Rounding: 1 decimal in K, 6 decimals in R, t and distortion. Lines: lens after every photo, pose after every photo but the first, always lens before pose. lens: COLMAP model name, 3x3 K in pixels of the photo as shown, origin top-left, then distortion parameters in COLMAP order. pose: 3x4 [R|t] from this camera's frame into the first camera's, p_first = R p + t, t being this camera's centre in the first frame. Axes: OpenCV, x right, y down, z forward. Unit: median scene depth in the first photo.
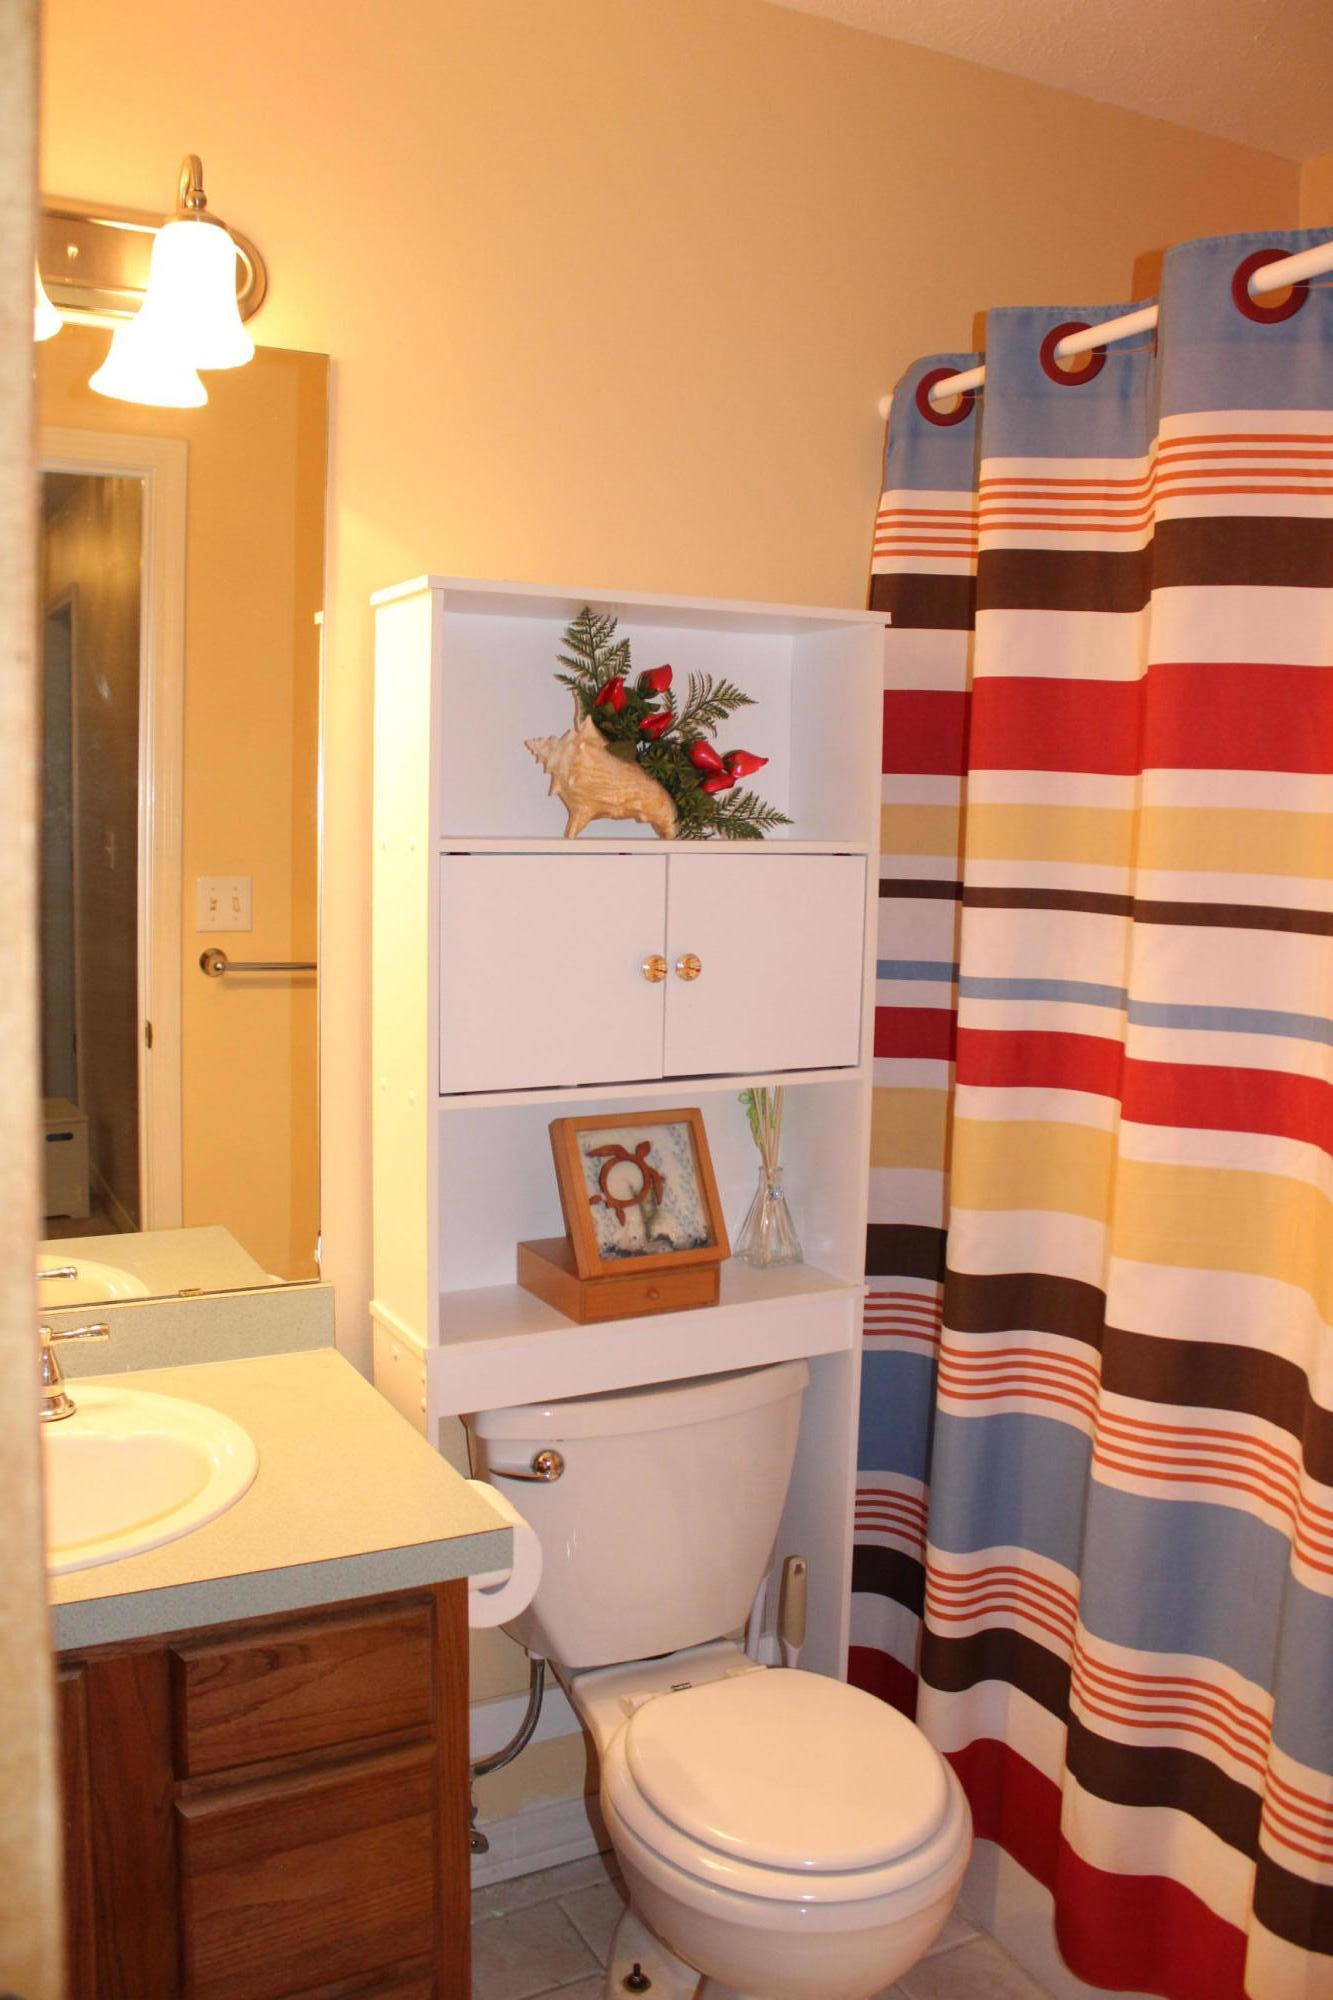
lens RADIAL K [[1668.9, 0, 631.3], [0, 1668.9, 967.7], [0, 0, 1]] dist [-0.166232, 0.147604]
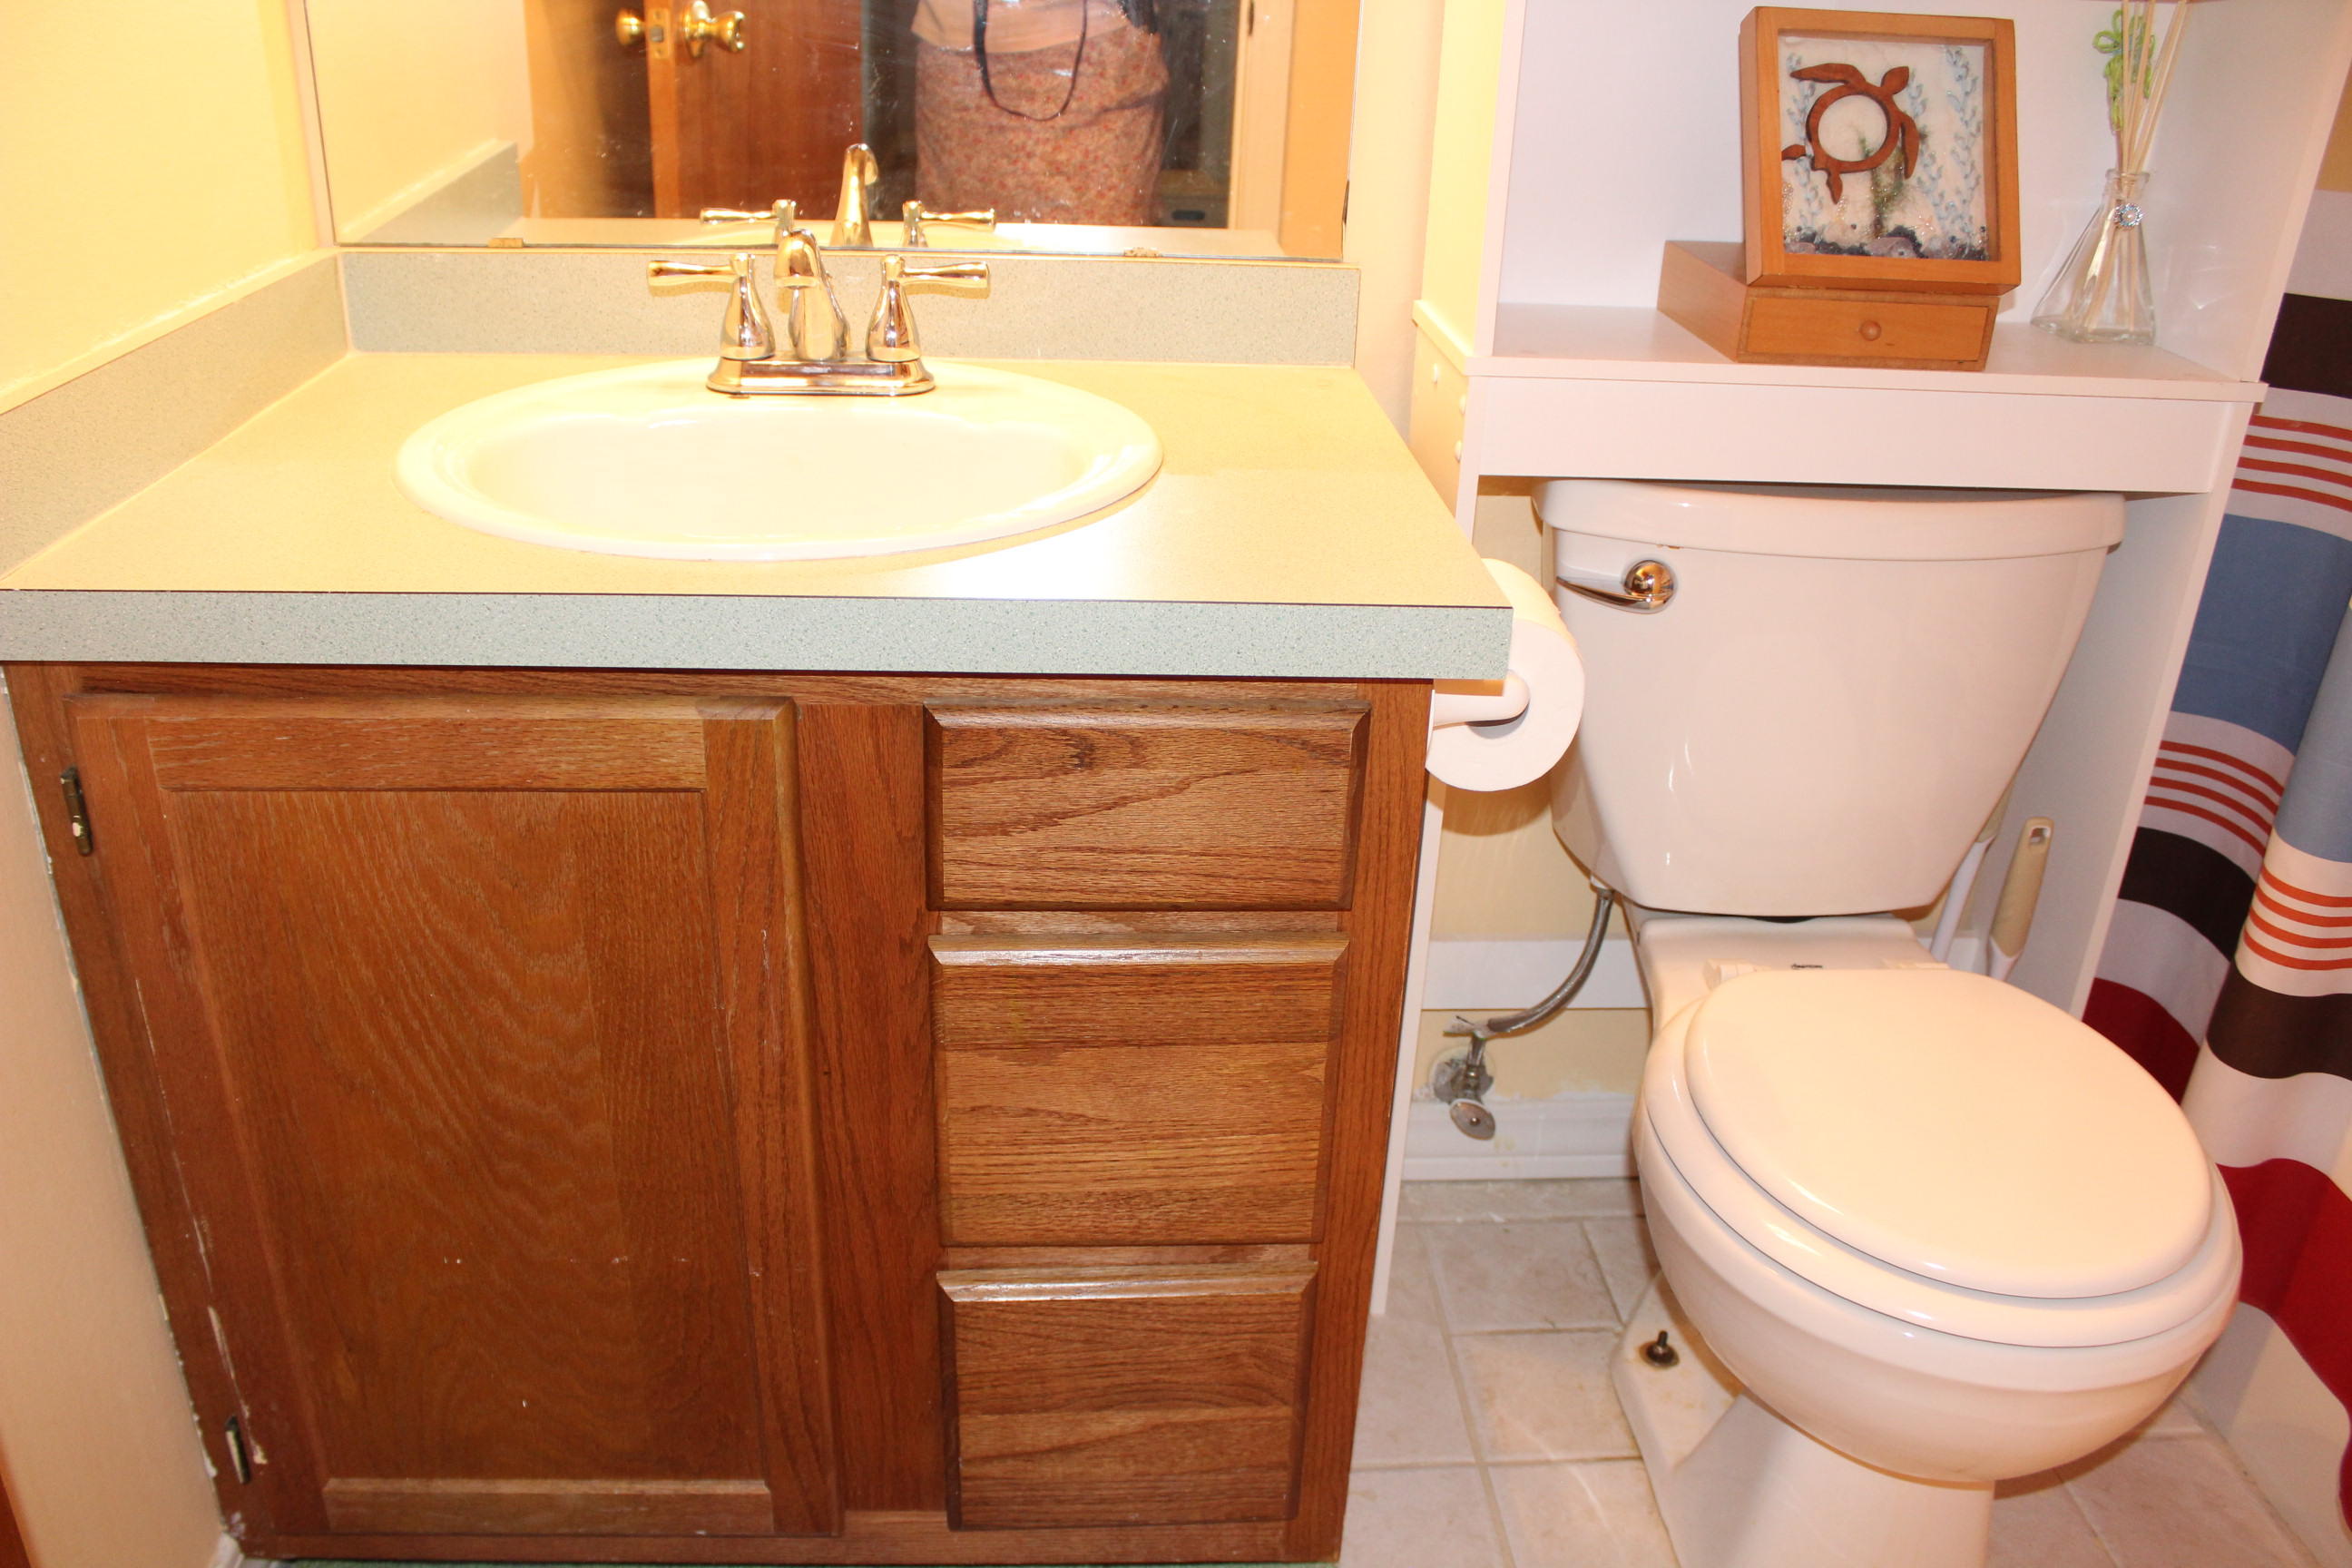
lens RADIAL K [[1962.6, 0, 1126.5], [0, 1962.6, 807.9], [0, 0, 1]] dist [-0.166232, 0.147604]
pose [[0.913972, 0.187276, -0.359975, 0.046798], [-0.054382, 0.935657, 0.348696, 0.132377], [0.402116, -0.299123, 0.865349, 0.251343]]
